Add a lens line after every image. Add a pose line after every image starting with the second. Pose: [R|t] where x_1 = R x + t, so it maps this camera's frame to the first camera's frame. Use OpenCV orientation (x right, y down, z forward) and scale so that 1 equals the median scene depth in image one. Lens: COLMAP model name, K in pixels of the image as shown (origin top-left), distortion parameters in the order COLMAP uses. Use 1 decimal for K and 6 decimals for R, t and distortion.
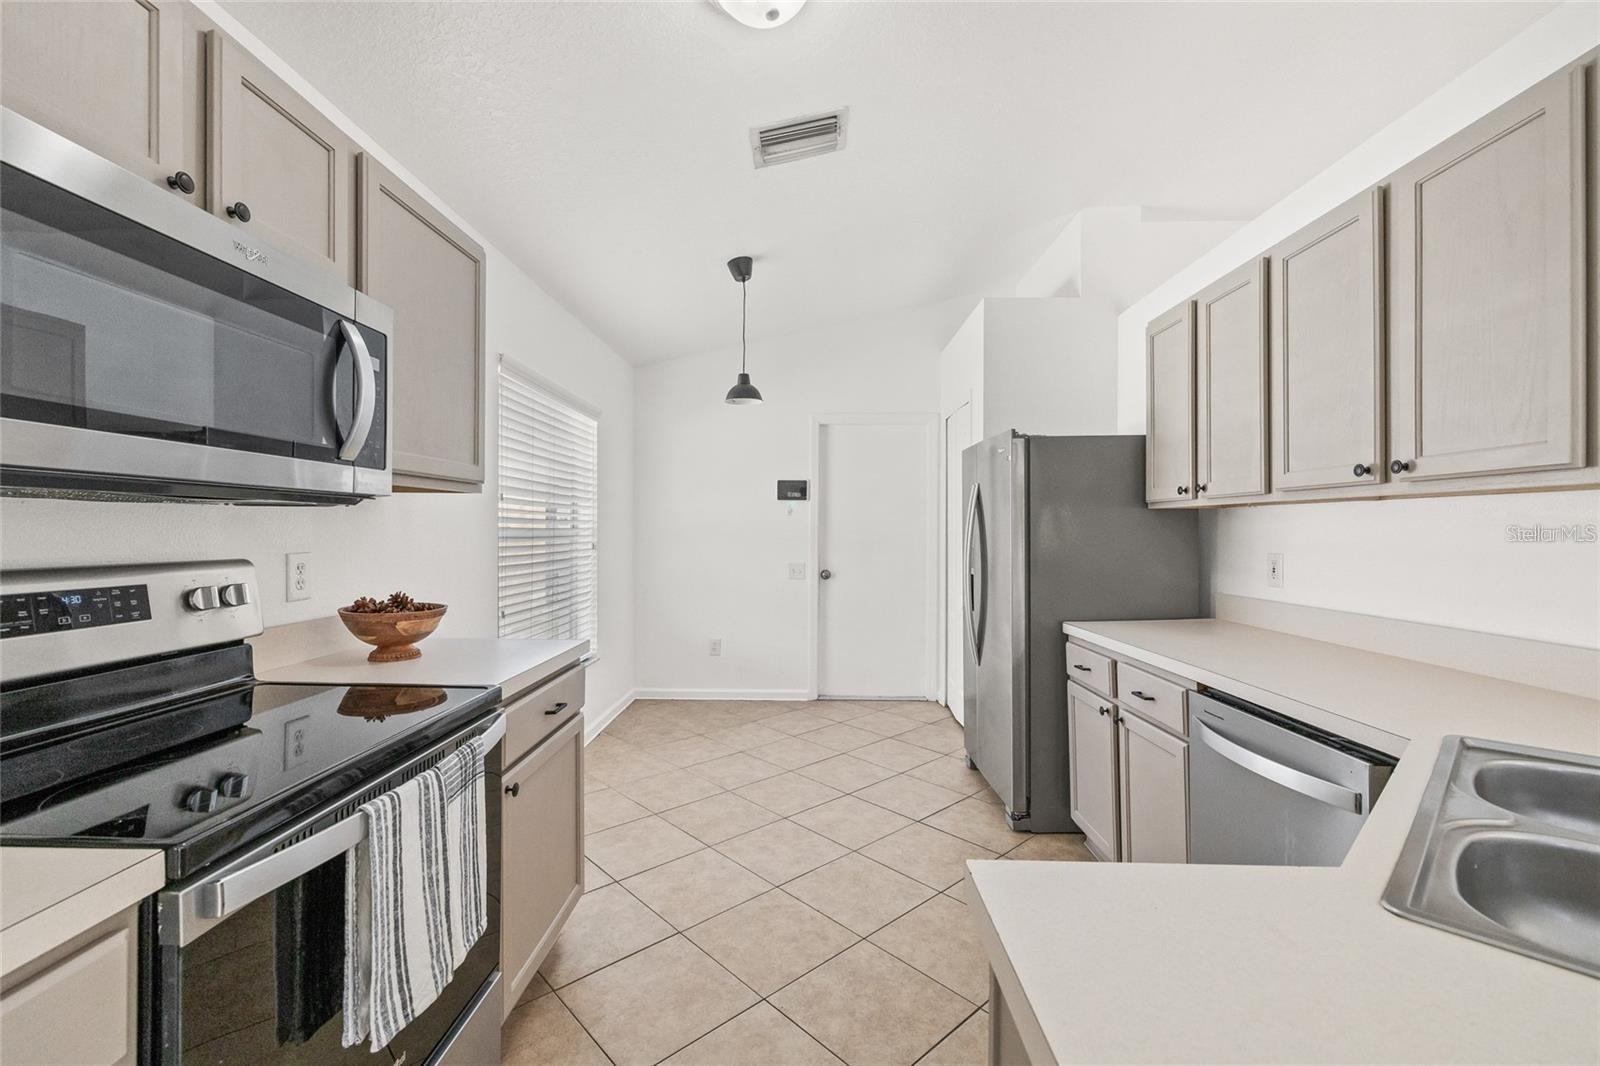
lens RADIAL K [[675.9, 0, 793.4], [0, 675.9, 530.0], [0, 0, 1]] dist [-0.002089, 0.000052]
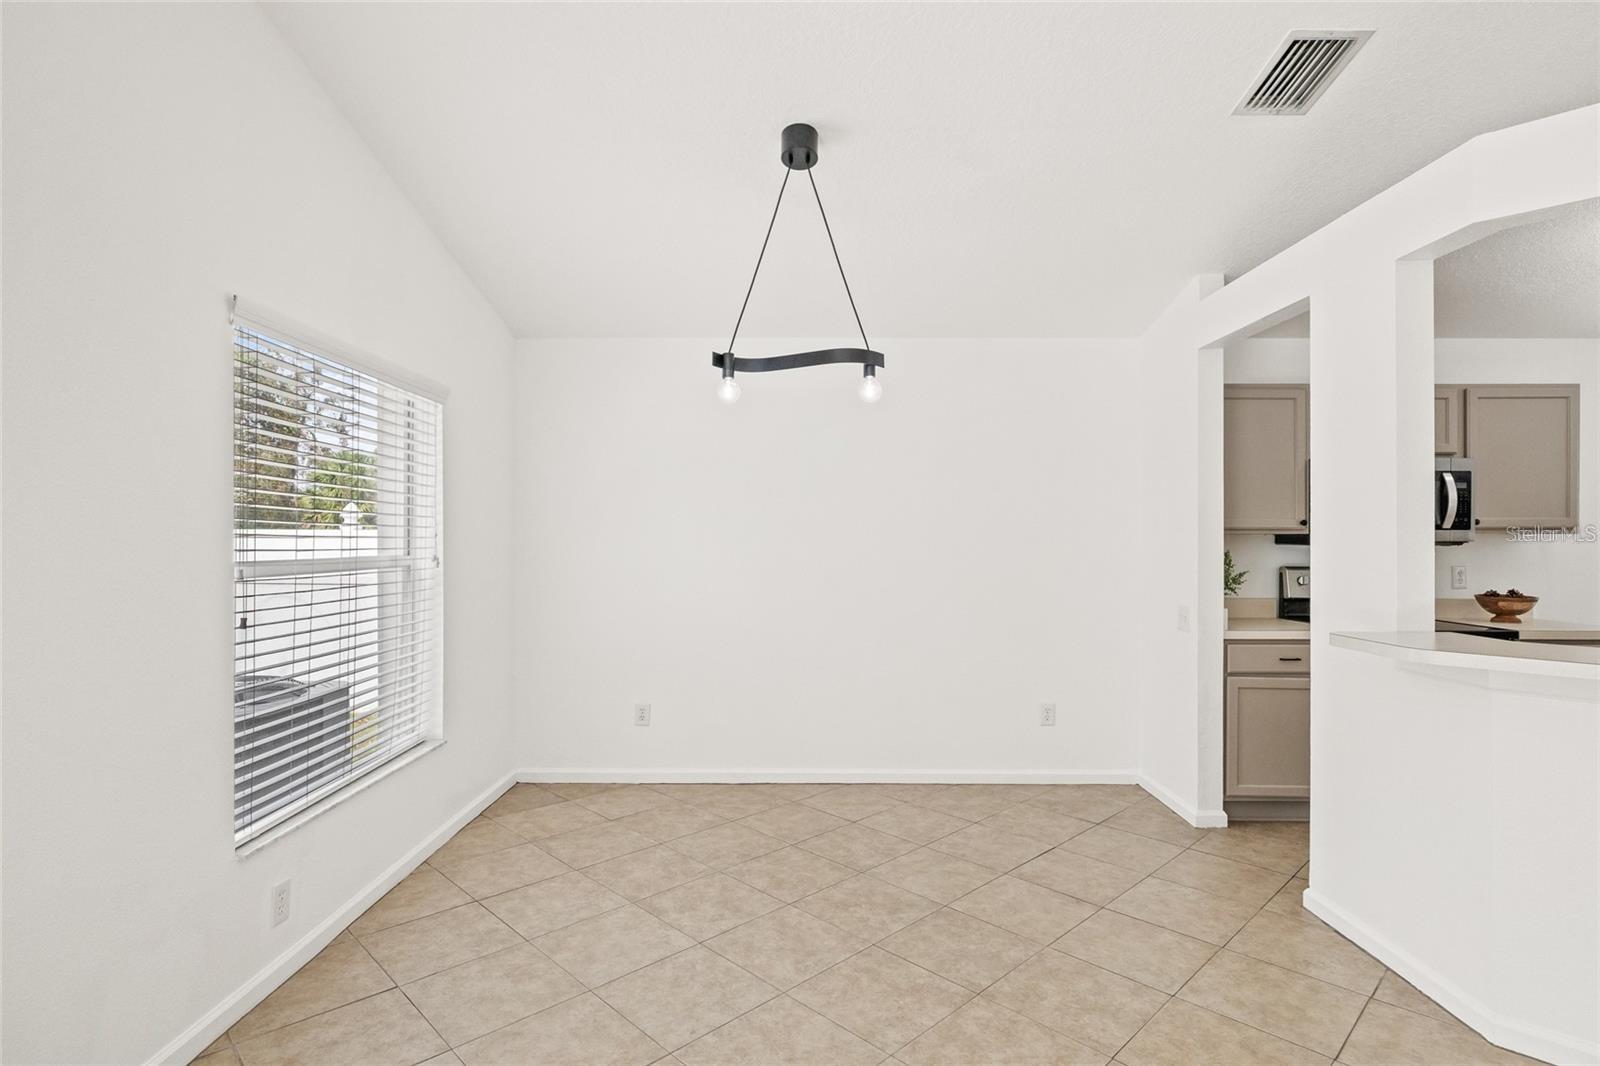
lens RADIAL K [[816.6, 0, 795.0], [0, 816.6, 534.4], [0, 0, 1]] dist [-0.003275, -0.000322]
pose [[0.028963, -0.009011, -0.999540, 1.079857], [-0.004238, 0.999949, -0.009138, -0.020525], [0.999571, 0.004501, 0.028924, -0.706395]]
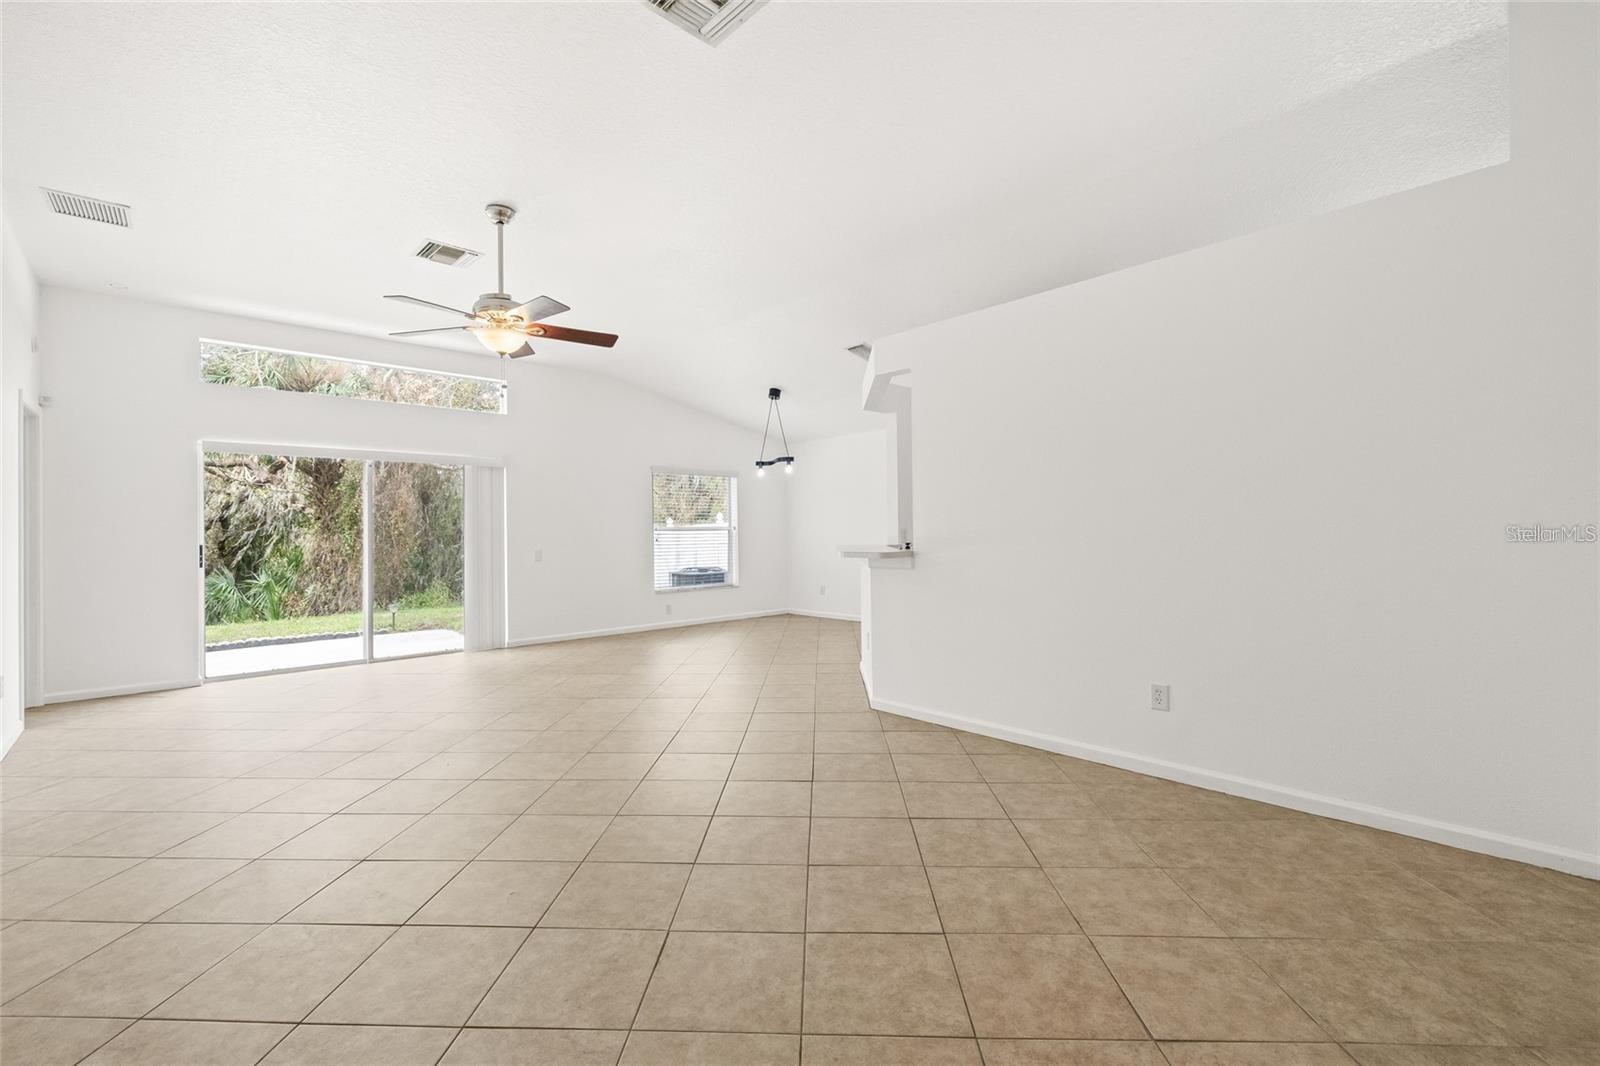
lens RADIAL K [[681.6, 0, 784.5], [0, 681.6, 535.3], [0, 0, 1]] dist [-0.000412, 0.000136]
pose [[-0.720976, 0.009014, -0.692902, 1.906070], [0.009918, 0.999947, 0.002689, 0.038048], [0.692889, -0.004934, -0.721027, 1.293570]]
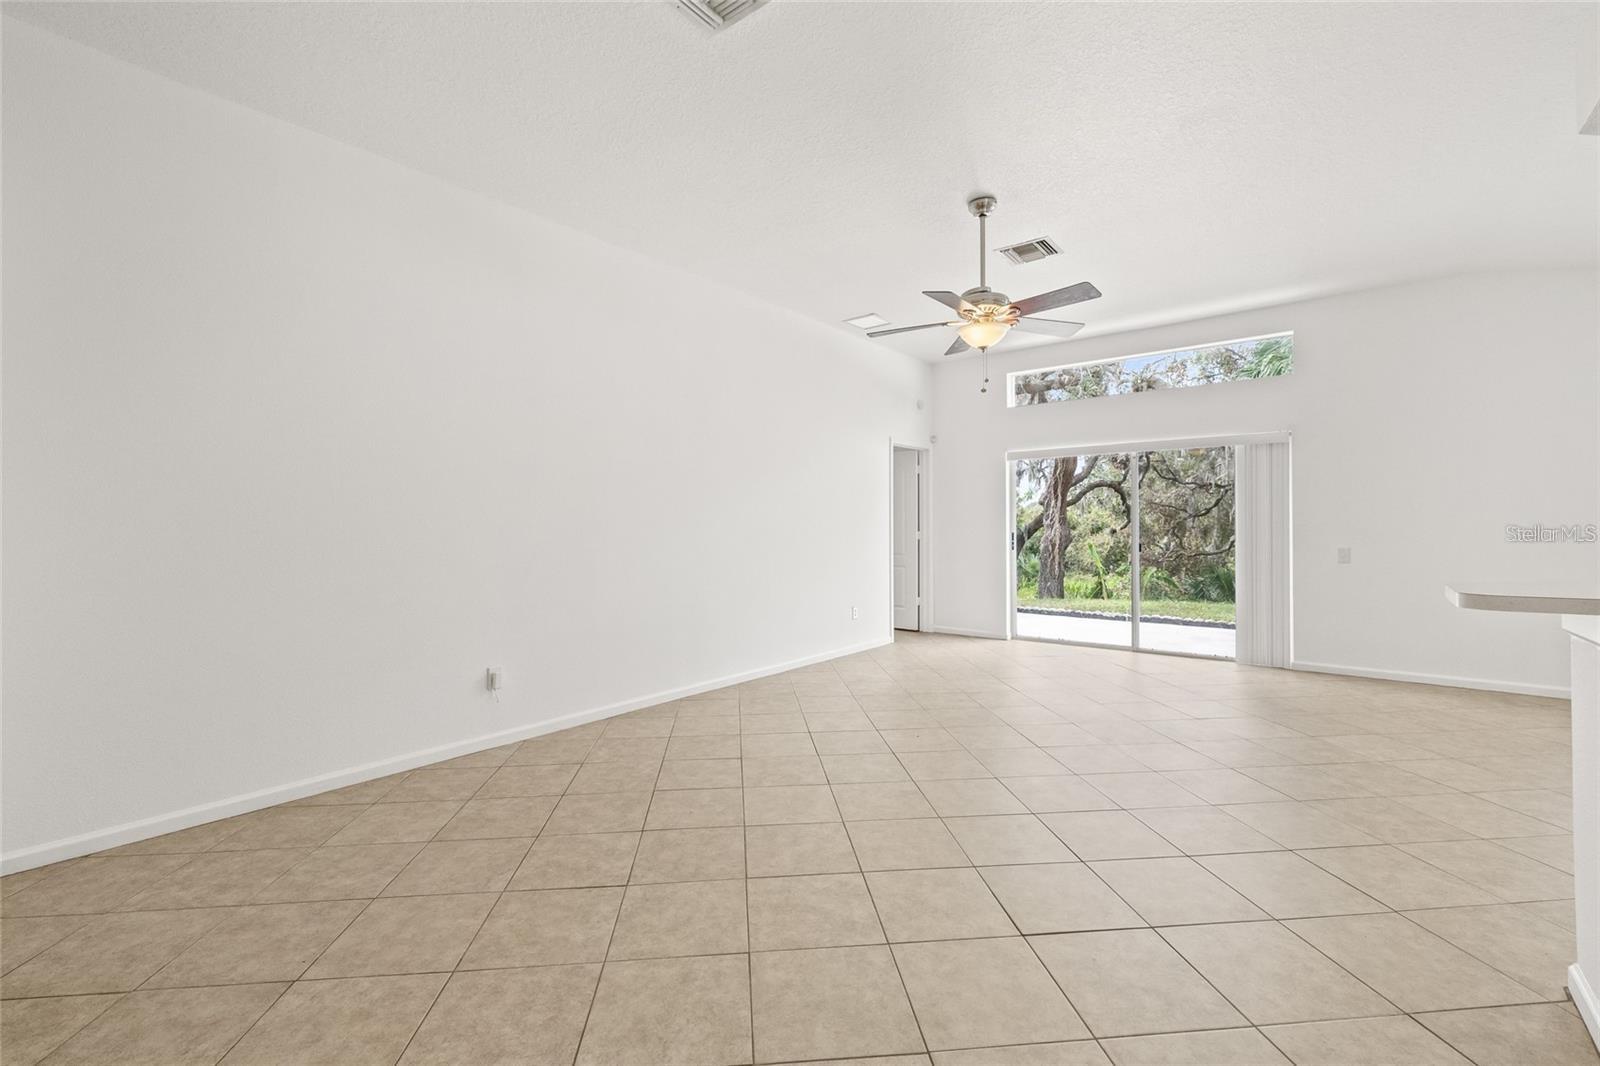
lens RADIAL K [[672.6, 0, 800.0], [0, 672.6, 533.0], [0, 0, 1]] dist [-0.001454, 0.000097]
pose [[-0.793023, -0.007374, 0.609147, 0.838177], [0.002345, 0.999882, 0.015157, 0.016923], [-0.609187, 0.013448, -0.792912, 1.200591]]
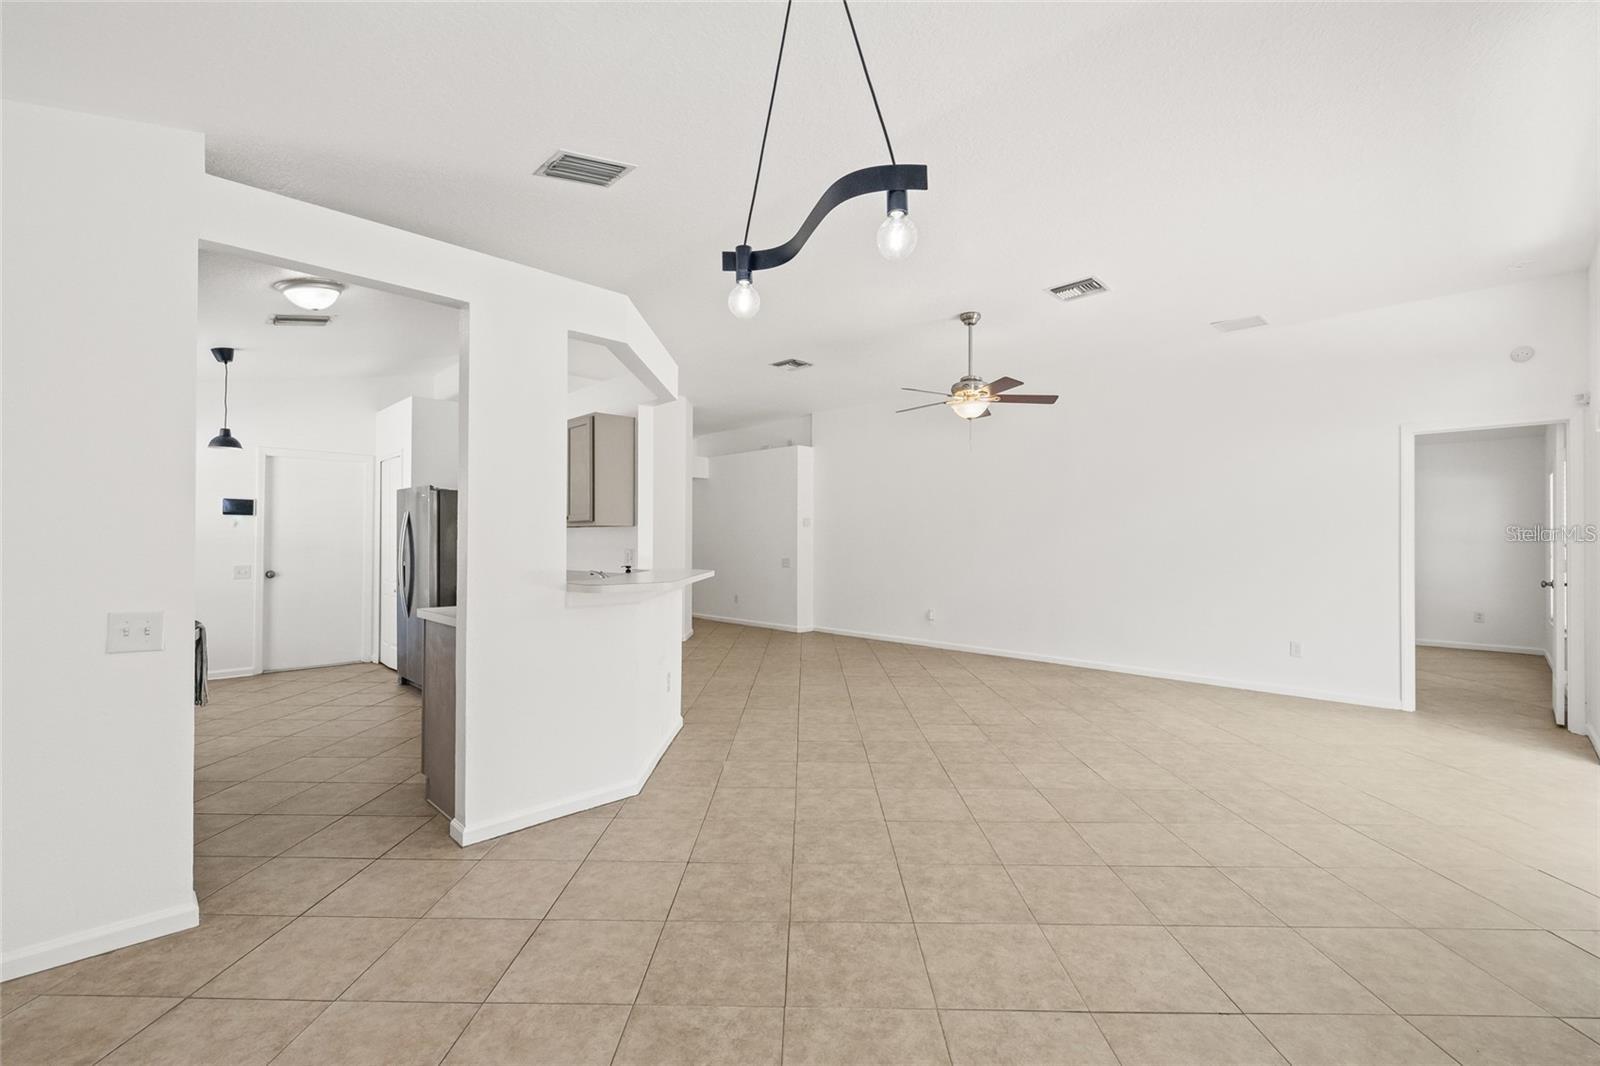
lens RADIAL K [[672.6, 0, 800.0], [0, 672.6, 533.0], [0, 0, 1]] dist [-0.001454, 0.000097]
pose [[0.686429, 0.006524, 0.727168, -0.331065], [0.002176, 0.999937, -0.011025, 0.007545], [-0.727194, 0.009150, 0.686371, -1.037311]]
